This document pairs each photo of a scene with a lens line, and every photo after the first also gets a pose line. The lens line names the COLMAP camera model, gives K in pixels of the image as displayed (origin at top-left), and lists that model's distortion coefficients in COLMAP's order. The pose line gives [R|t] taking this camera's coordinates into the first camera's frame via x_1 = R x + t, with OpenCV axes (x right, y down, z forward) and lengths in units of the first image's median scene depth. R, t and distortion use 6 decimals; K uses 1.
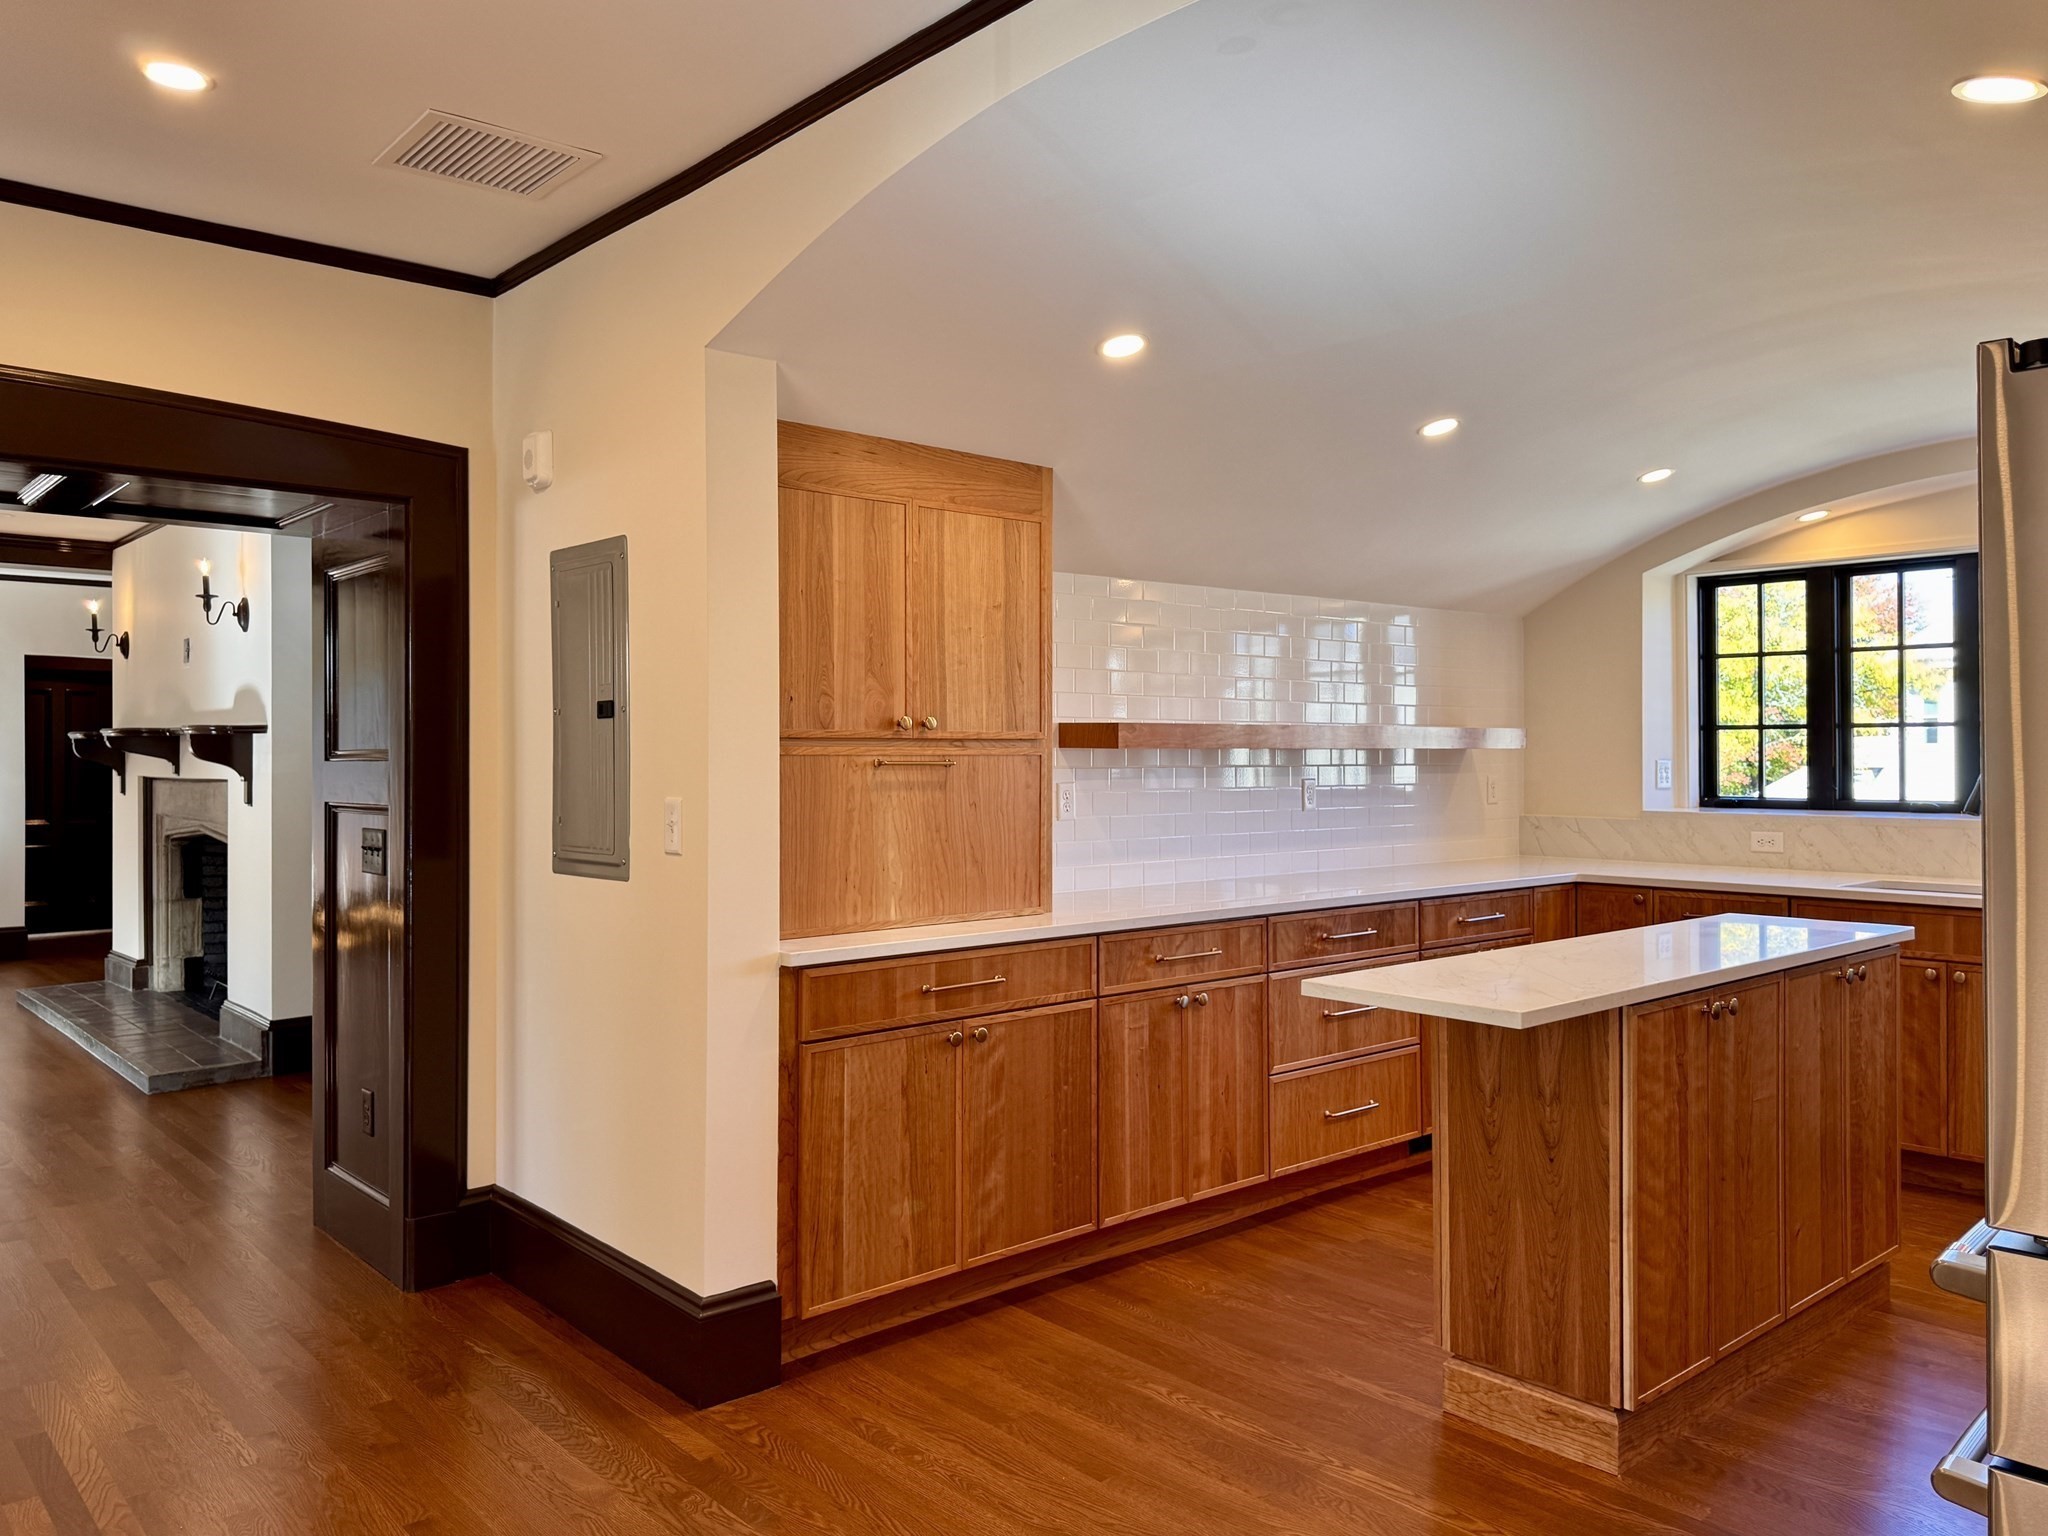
lens RADIAL K [[1451.8, 0, 1033.4], [0, 1451.8, 760.2], [0, 0, 1]] dist [0.032827, -0.043609]
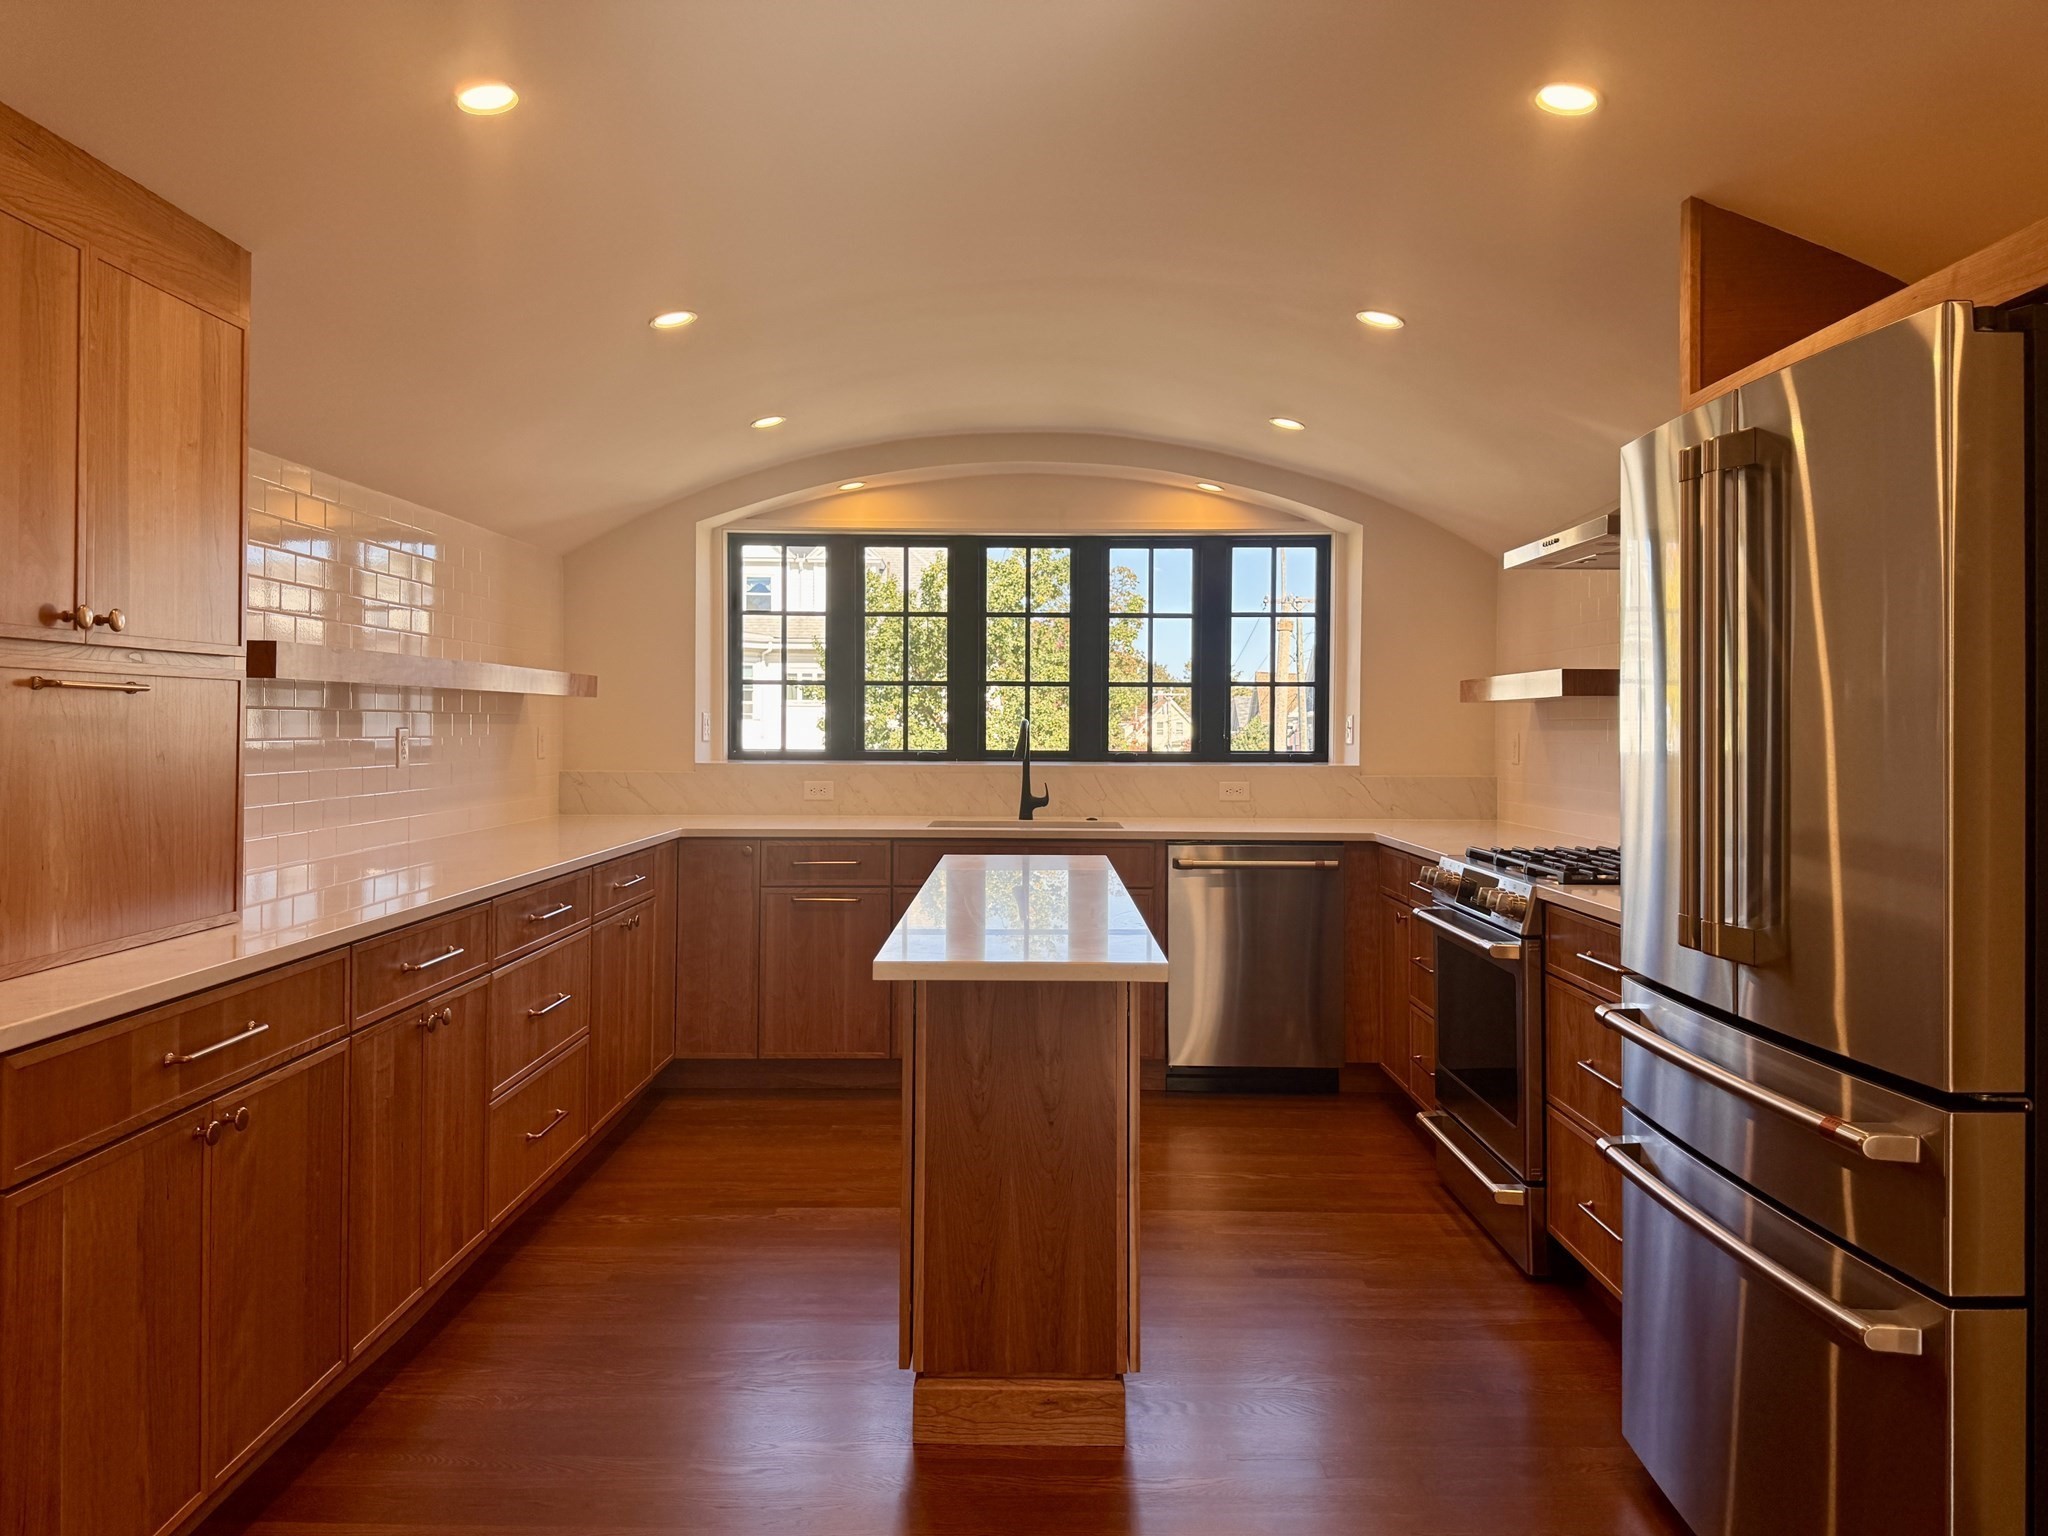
lens RADIAL K [[1451.8, 0, 1059.9], [0, 1451.8, 724.0], [0, 0, 1]] dist [0.032827, -0.043609]
pose [[0.629377, 0.016199, 0.776931, -0.296955], [-0.023772, 0.999716, -0.001586, 0.008896], [-0.776736, -0.017470, 0.629583, 0.311751]]
